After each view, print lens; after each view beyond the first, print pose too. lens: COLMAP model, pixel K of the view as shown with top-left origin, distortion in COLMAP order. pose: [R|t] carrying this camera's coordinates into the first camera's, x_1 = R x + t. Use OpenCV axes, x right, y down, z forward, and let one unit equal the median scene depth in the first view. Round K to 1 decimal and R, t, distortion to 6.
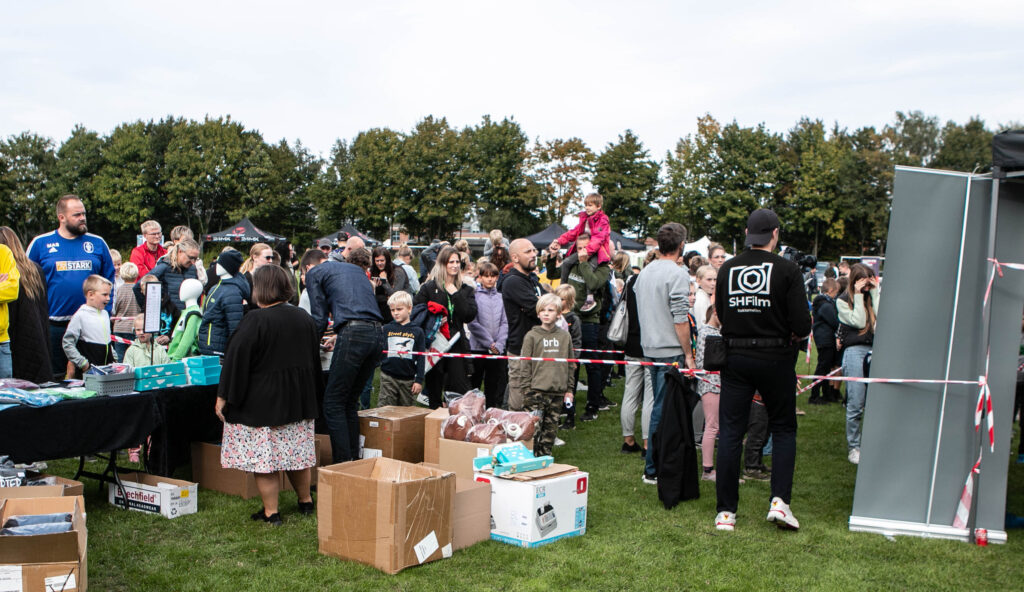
lens RADIAL K [[1261.9, 0, 511.2], [0, 1261.9, 296.2], [0, 0, 1]] dist [-0.123139, 0.000000]
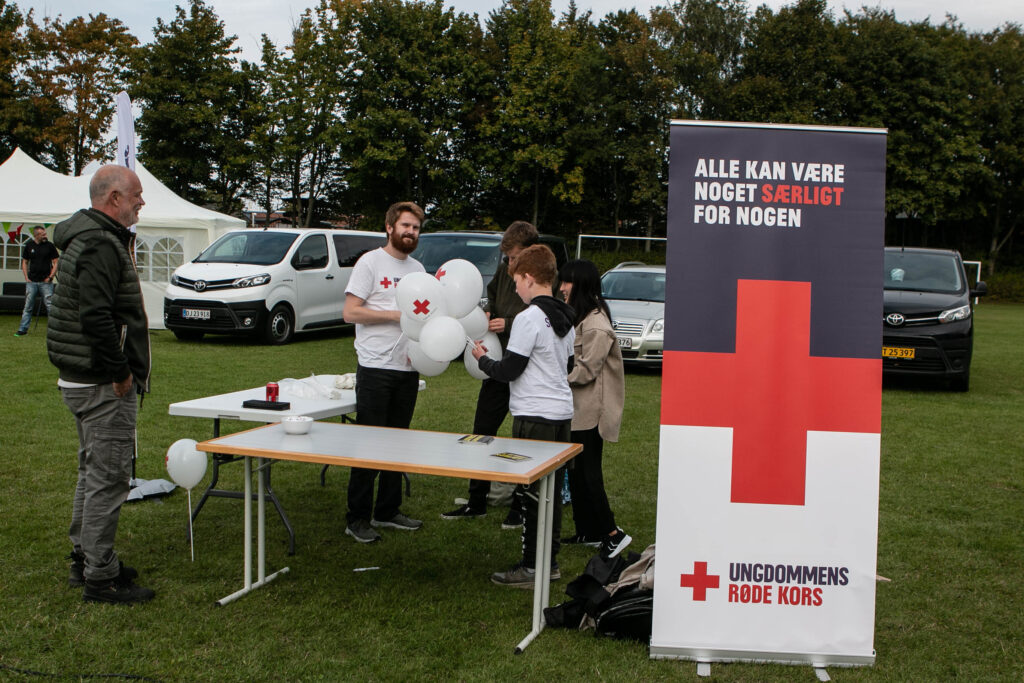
lens RADIAL K [[1130.2, 0, 512.1], [0, 1130.2, 341.9], [0, 0, 1]] dist [-0.021496, 0.000000]
pose [[0.981786, -0.012079, 0.189605, 0.138572], [0.002671, 0.998756, 0.049796, -0.008860], [-0.189970, -0.048383, 0.980597, 0.509338]]
